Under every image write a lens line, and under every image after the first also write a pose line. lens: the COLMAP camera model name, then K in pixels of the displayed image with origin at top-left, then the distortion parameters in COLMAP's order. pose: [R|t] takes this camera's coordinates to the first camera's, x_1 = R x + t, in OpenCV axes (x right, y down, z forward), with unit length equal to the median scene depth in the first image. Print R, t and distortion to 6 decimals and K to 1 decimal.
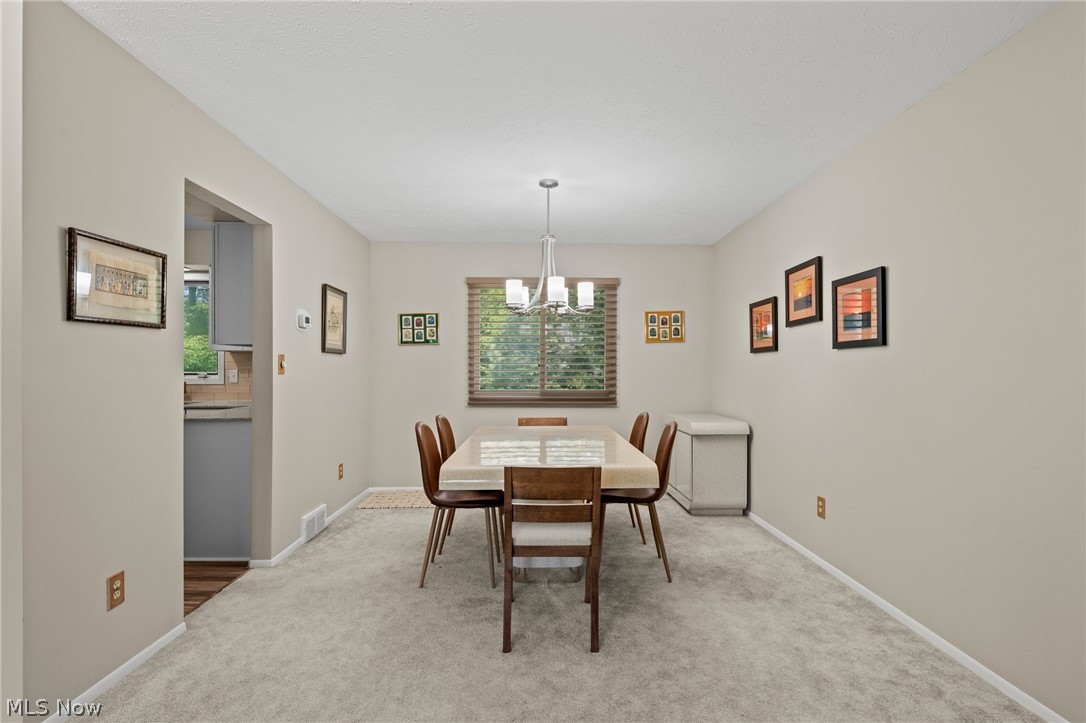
lens RADIAL K [[541.1, 0, 541.4], [0, 541.1, 369.0], [0, 0, 1]] dist [0.000287, 0.001547]
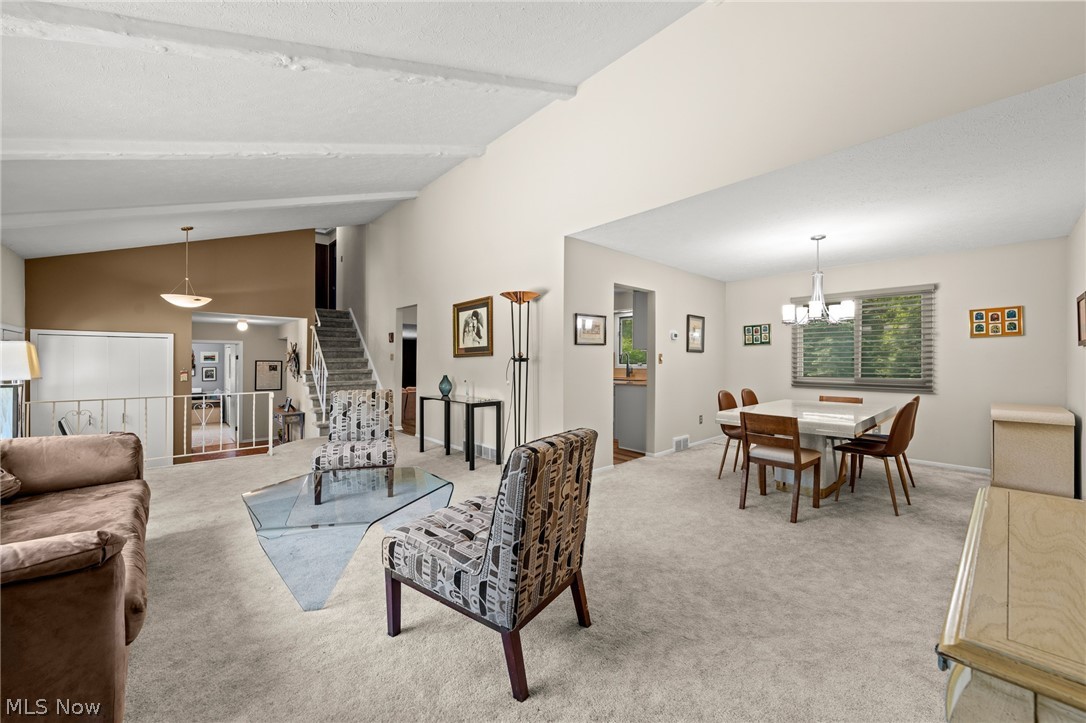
lens RADIAL K [[407.5, 0, 542.4], [0, 407.5, 361.3], [0, 0, 1]] dist [-0.001599, -0.001702]
pose [[0.651867, 0.002762, -0.758328, 0.348751], [-0.000591, 0.999995, 0.003134, -0.003239], [0.758333, -0.001595, 0.651865, -0.292429]]
